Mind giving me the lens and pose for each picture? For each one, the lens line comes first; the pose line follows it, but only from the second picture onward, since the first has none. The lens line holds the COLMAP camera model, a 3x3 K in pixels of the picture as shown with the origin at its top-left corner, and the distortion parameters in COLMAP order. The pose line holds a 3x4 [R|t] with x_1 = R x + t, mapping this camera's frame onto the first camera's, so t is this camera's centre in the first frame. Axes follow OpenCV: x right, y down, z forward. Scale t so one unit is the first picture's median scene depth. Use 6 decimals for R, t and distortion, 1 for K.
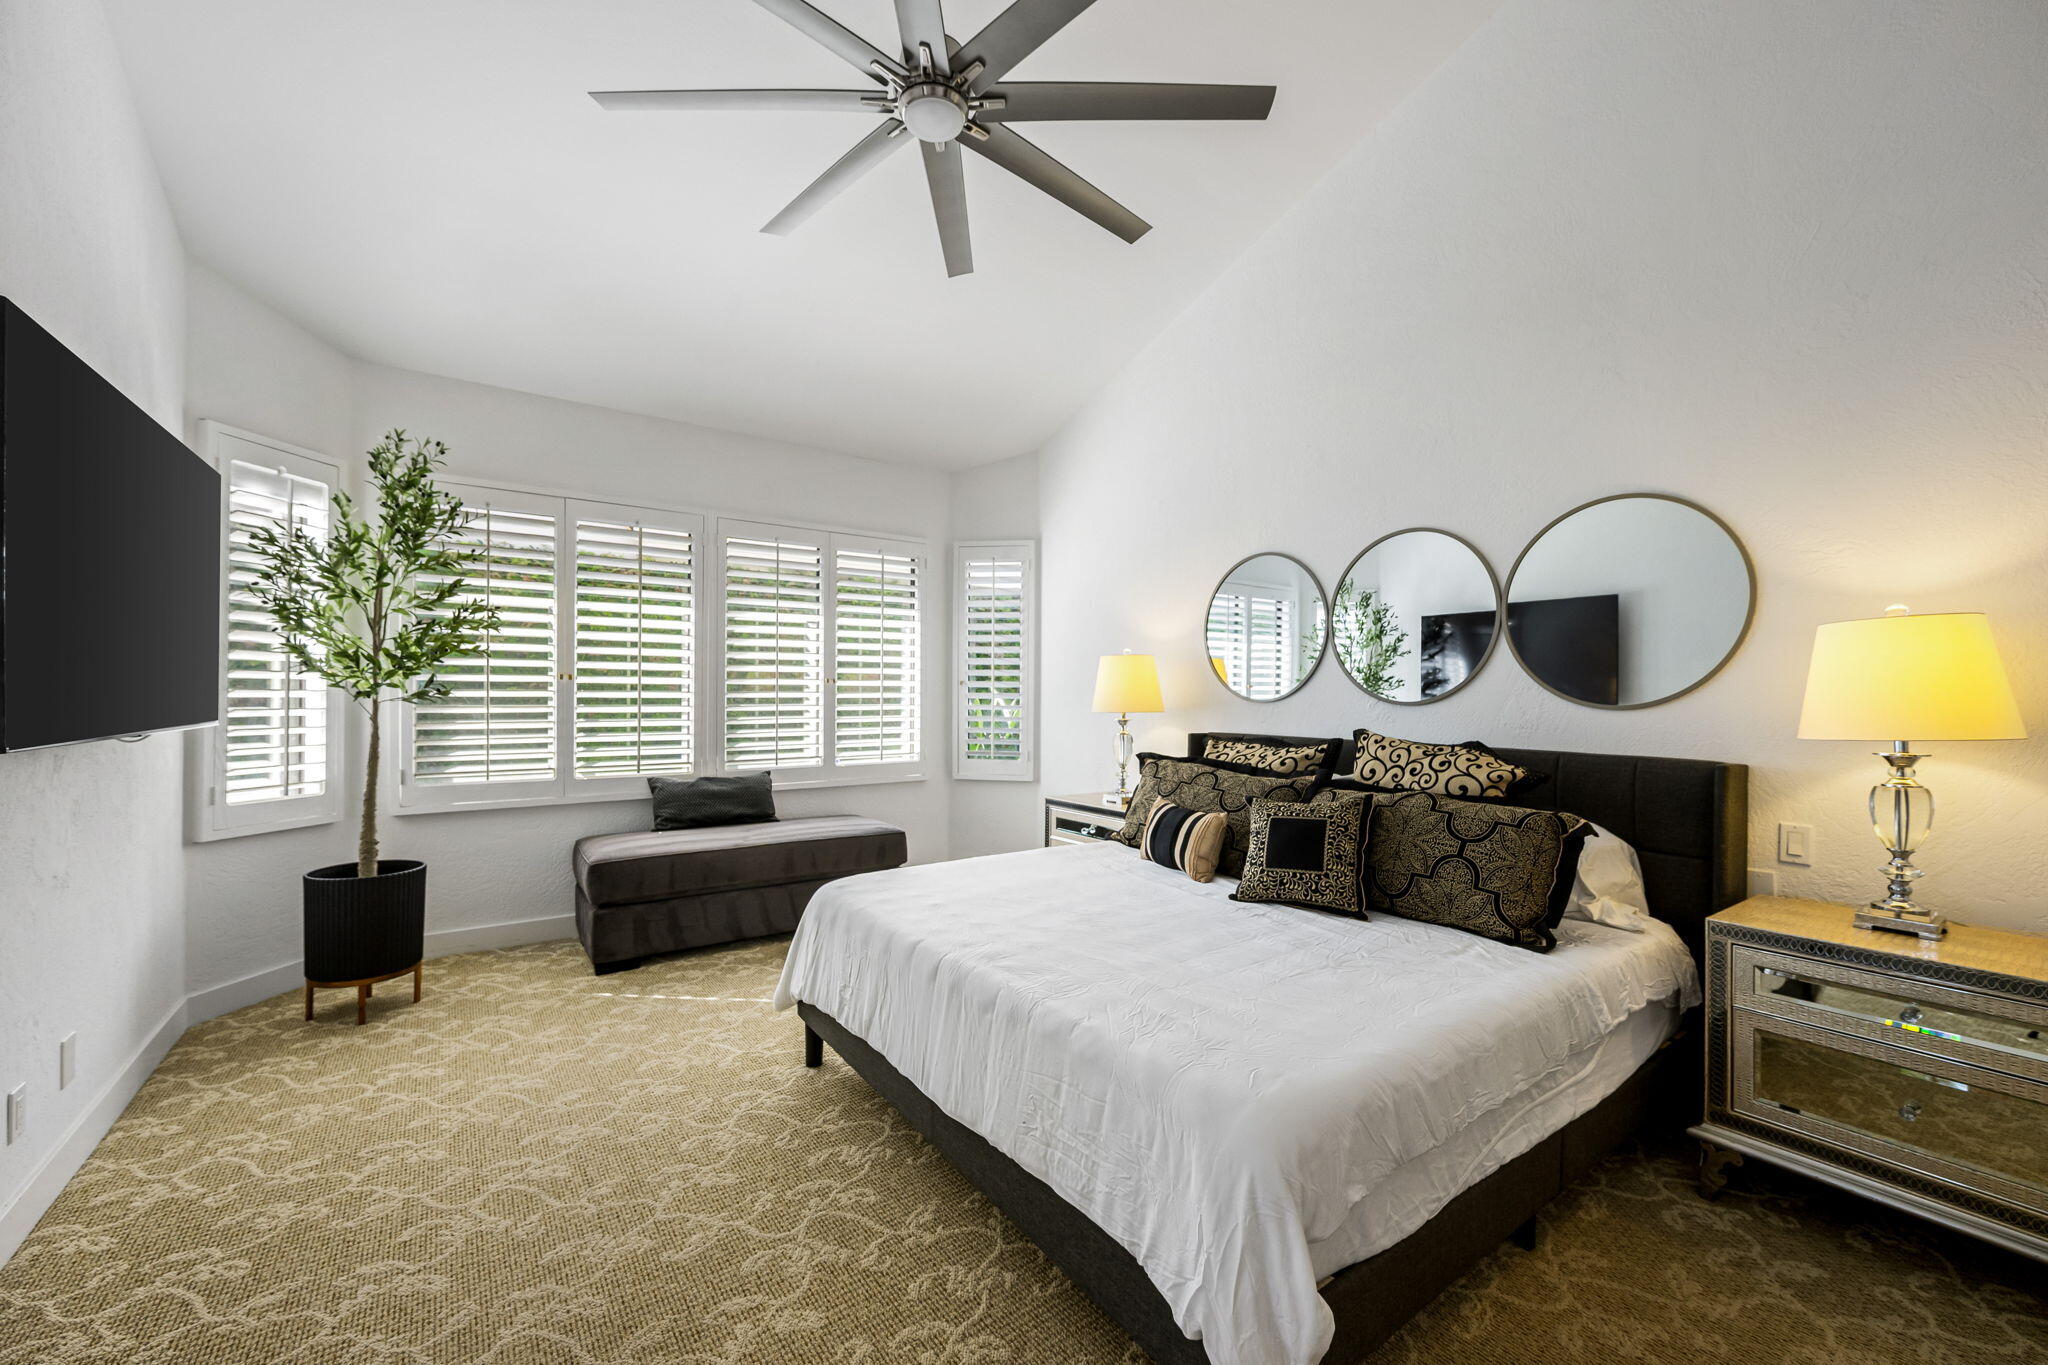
lens RADIAL K [[821.1, 0, 1024.0], [0, 821.1, 682.5], [0, 0, 1]] dist [-0.001082, 0.000122]
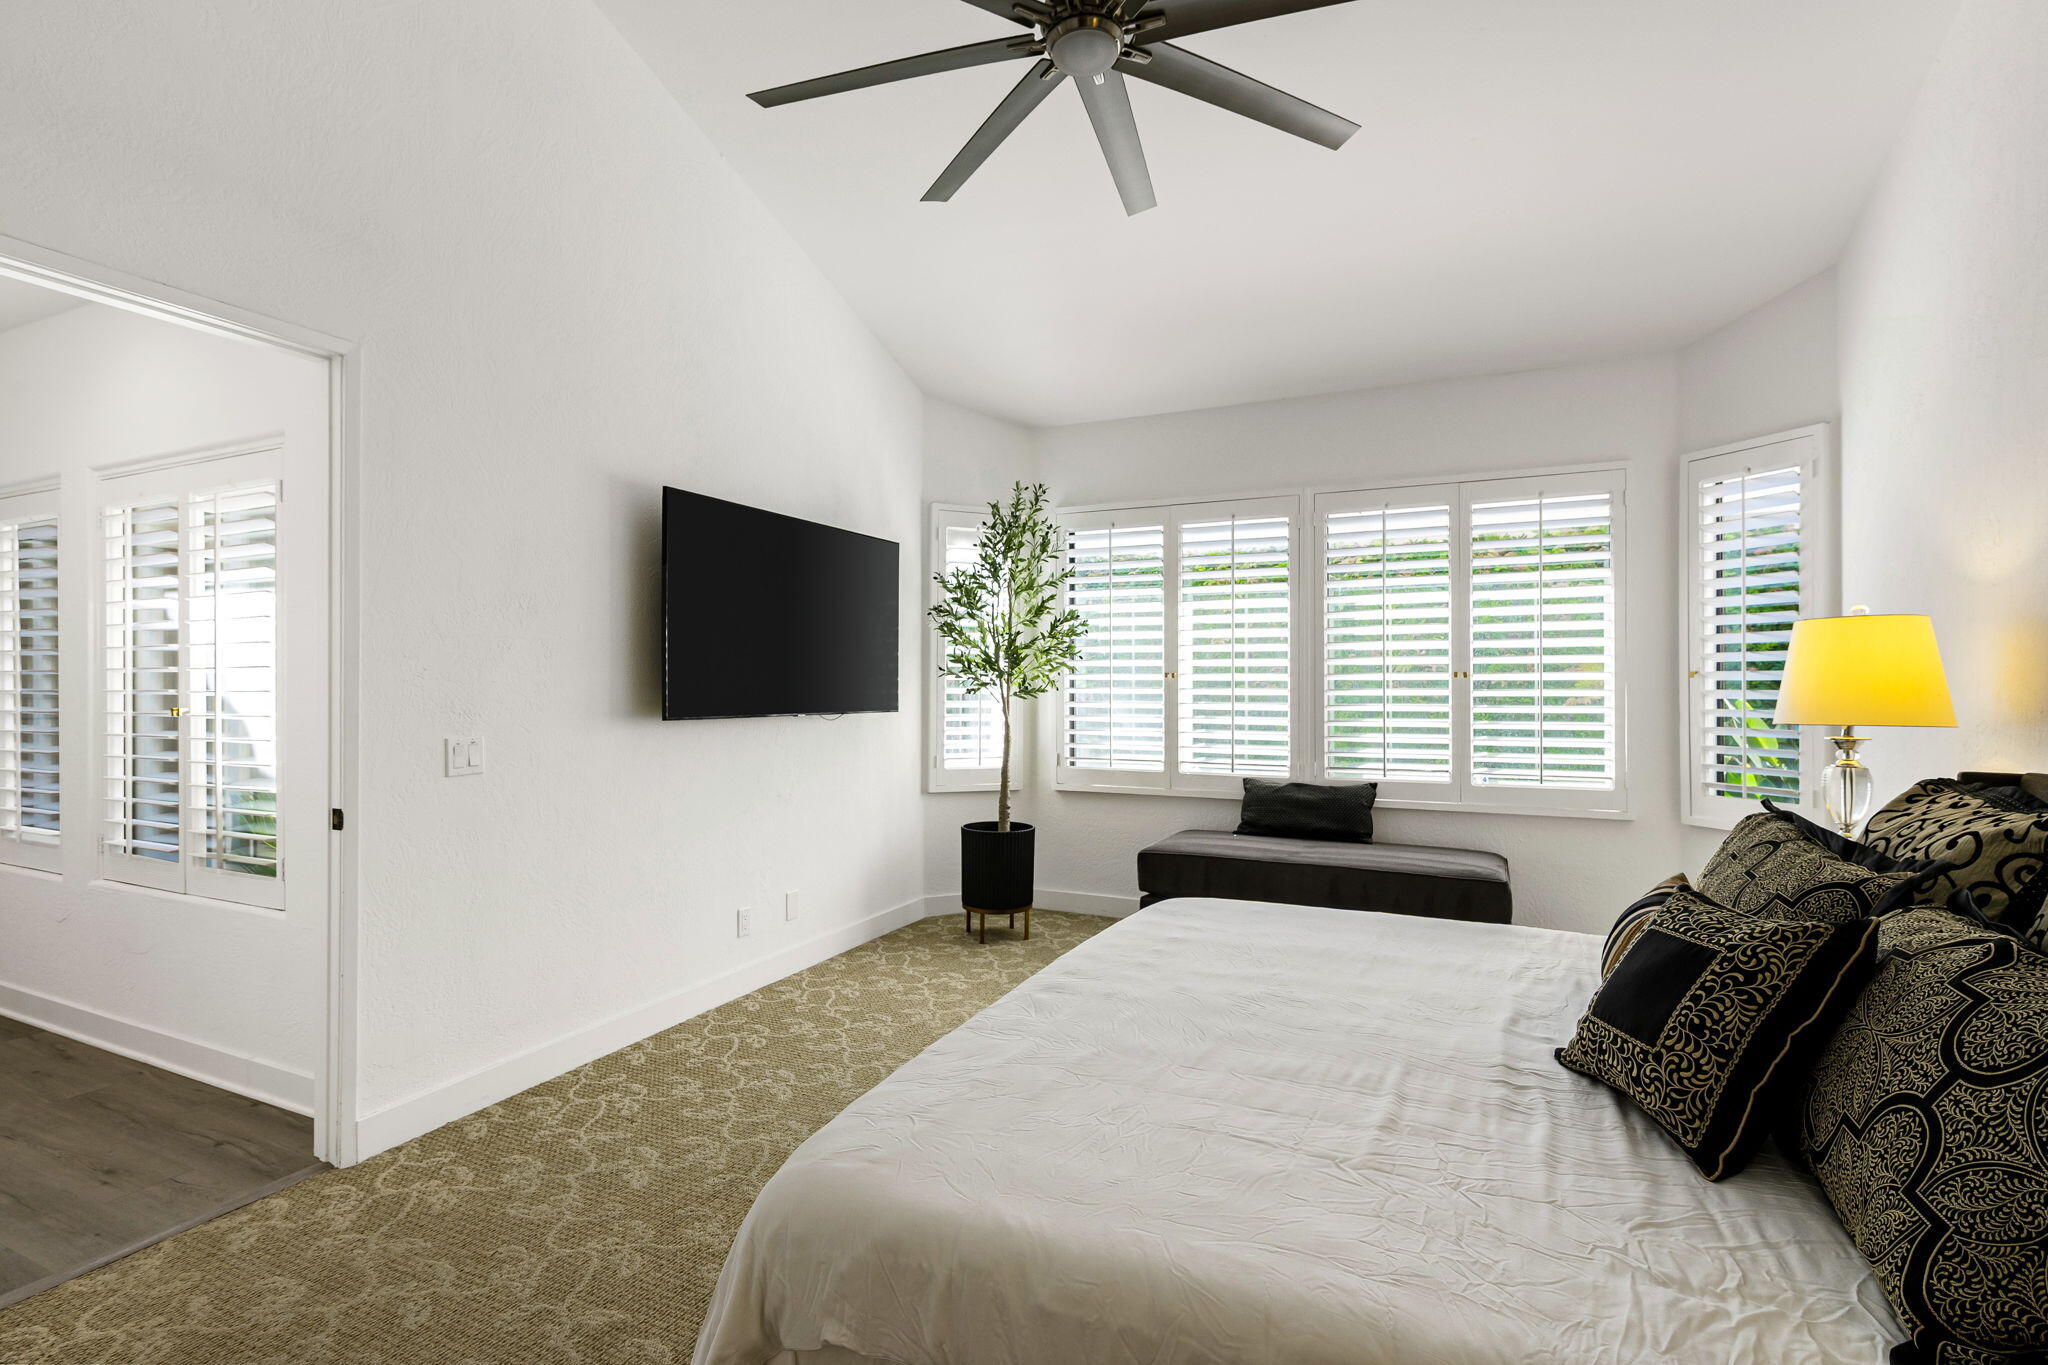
lens RADIAL K [[959.5, 0, 1019.2], [0, 959.5, 677.1], [0, 0, 1]] dist [0.001206, 0.000533]
pose [[0.478805, -0.013809, -0.877813, 0.541217], [0.010480, 0.999895, -0.010014, 0.007612], [0.877859, -0.004405, 0.478900, 0.305237]]
